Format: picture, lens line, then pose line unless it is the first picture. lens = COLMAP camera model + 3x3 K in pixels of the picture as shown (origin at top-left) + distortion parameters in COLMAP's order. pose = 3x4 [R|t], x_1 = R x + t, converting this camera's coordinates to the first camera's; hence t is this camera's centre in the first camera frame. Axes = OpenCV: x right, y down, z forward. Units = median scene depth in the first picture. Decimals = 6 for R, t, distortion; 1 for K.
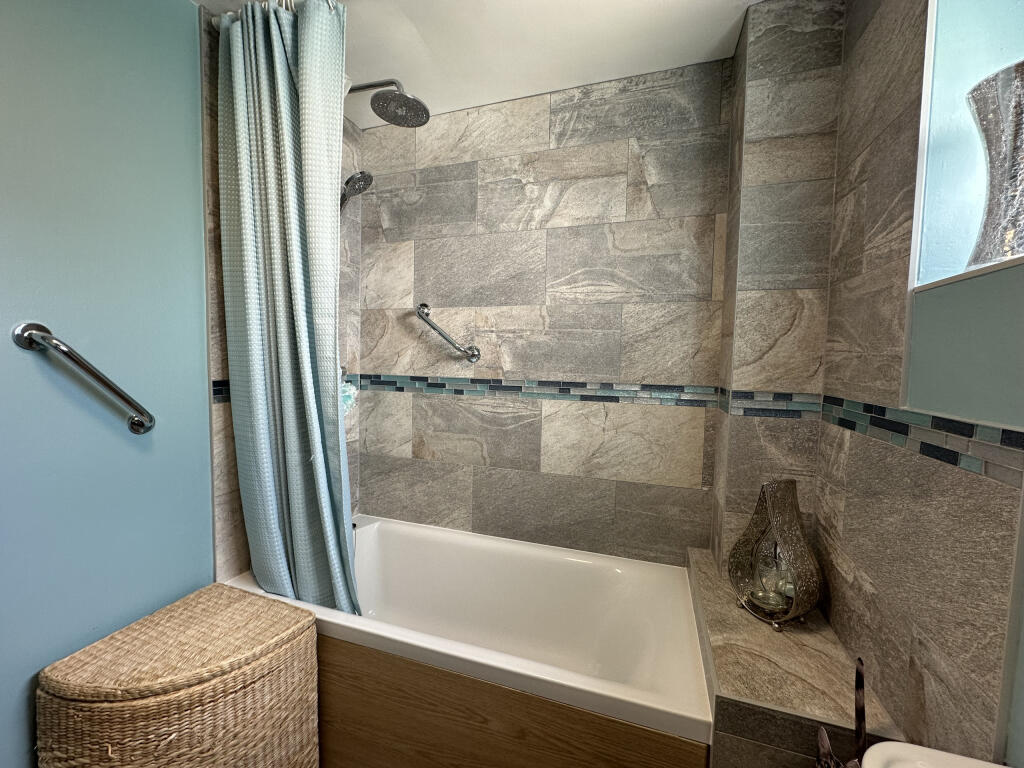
lens RADIAL K [[406.8, 0, 512.4], [0, 406.8, 385.4], [0, 0, 1]] dist [-0.001808, 0.000401]
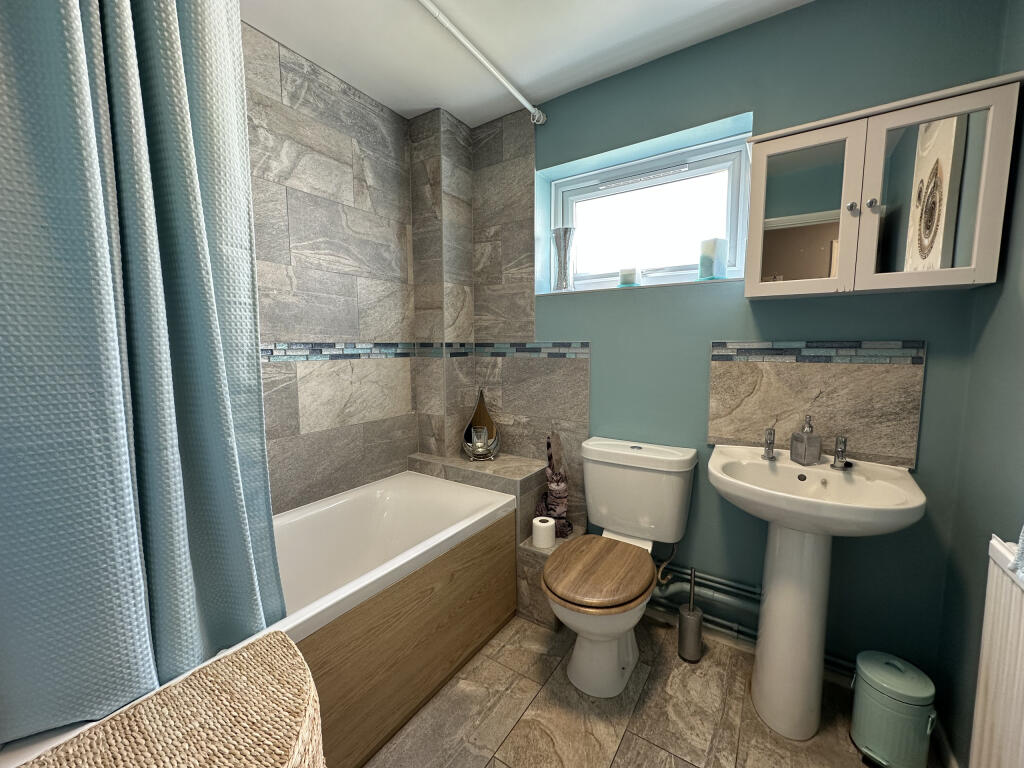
lens RADIAL K [[406.8, 0, 510.9], [0, 406.8, 384.5], [0, 0, 1]] dist [-0.001808, 0.000401]
pose [[0.262866, -0.112914, 0.958202, -0.819348], [0.068063, 0.992824, 0.098322, 0.031179], [-0.962429, 0.039373, 0.268665, 0.252247]]
